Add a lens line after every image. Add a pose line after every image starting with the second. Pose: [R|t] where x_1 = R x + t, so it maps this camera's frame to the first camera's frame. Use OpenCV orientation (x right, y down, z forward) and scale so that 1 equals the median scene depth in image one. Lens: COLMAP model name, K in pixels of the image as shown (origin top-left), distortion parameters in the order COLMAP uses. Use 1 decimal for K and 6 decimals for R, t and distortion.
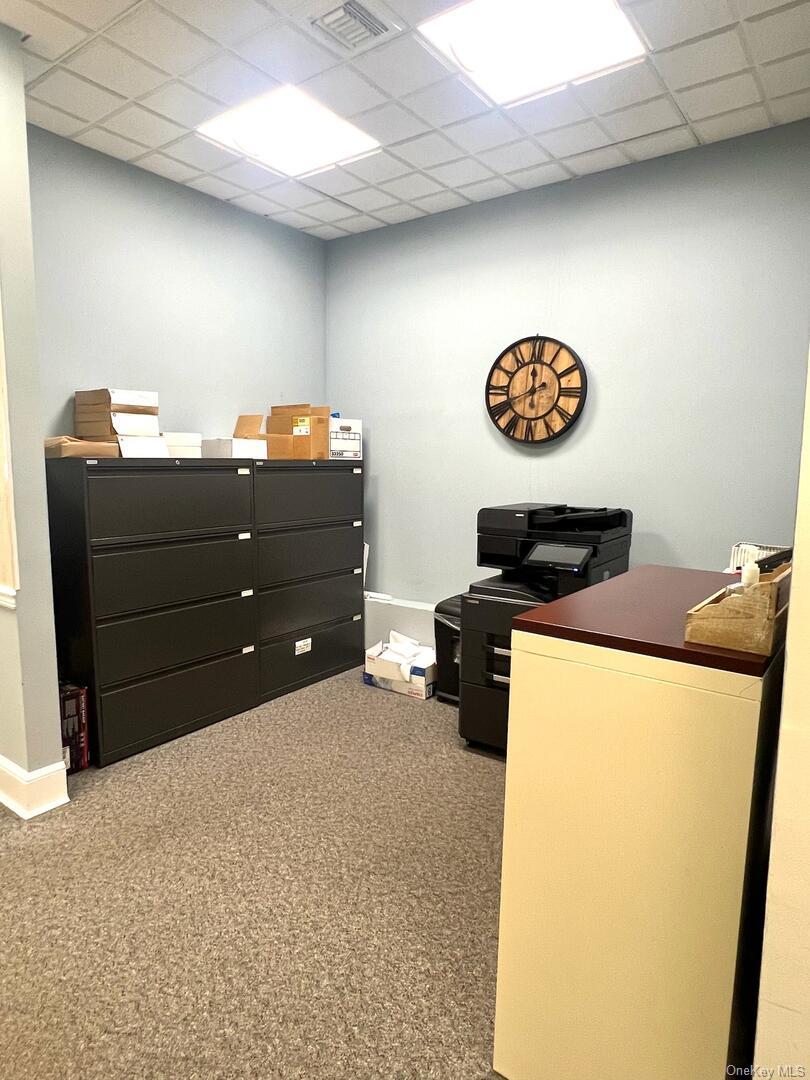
lens RADIAL K [[649.3, 0, 396.0], [0, 649.3, 538.4], [0, 0, 1]] dist [0.000807, -0.006853]
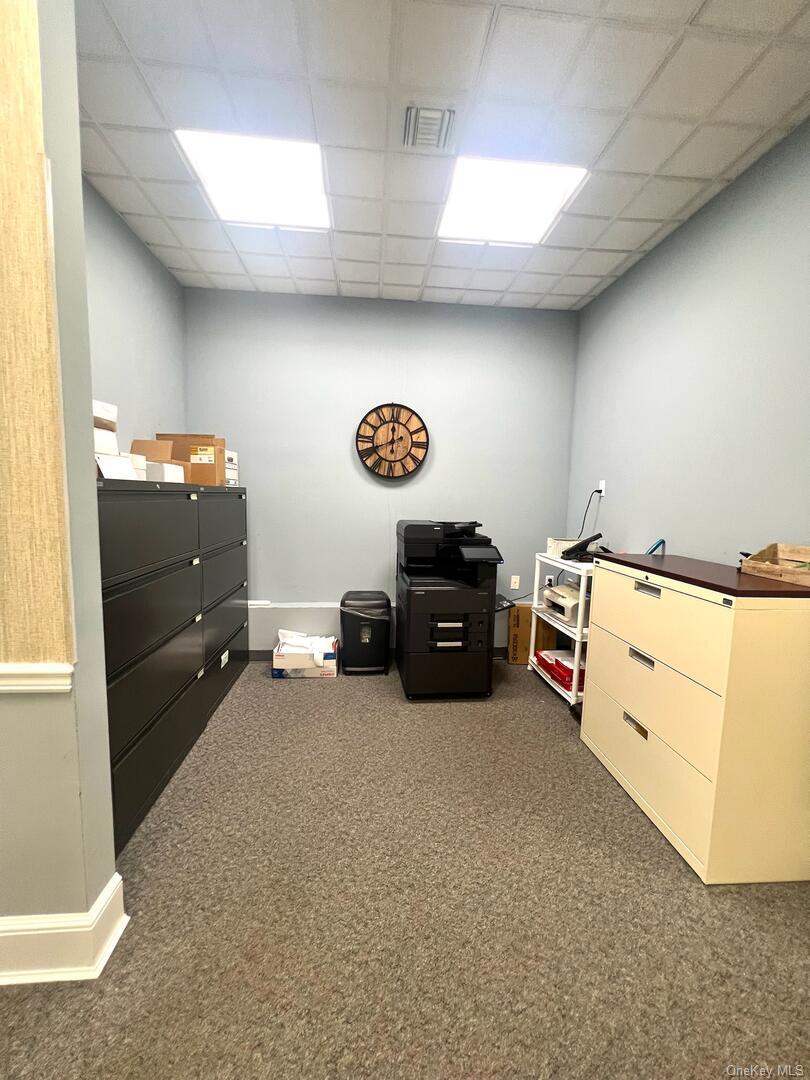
lens RADIAL K [[434.3, 0, 398.6], [0, 434.3, 540.0], [0, 0, 1]] dist [-0.006963, 0.000807]
pose [[0.748324, -0.059926, 0.660621, -0.421922], [0.065300, 0.997729, 0.016537, -0.026328], [-0.660111, 0.030764, 0.750538, 0.280797]]
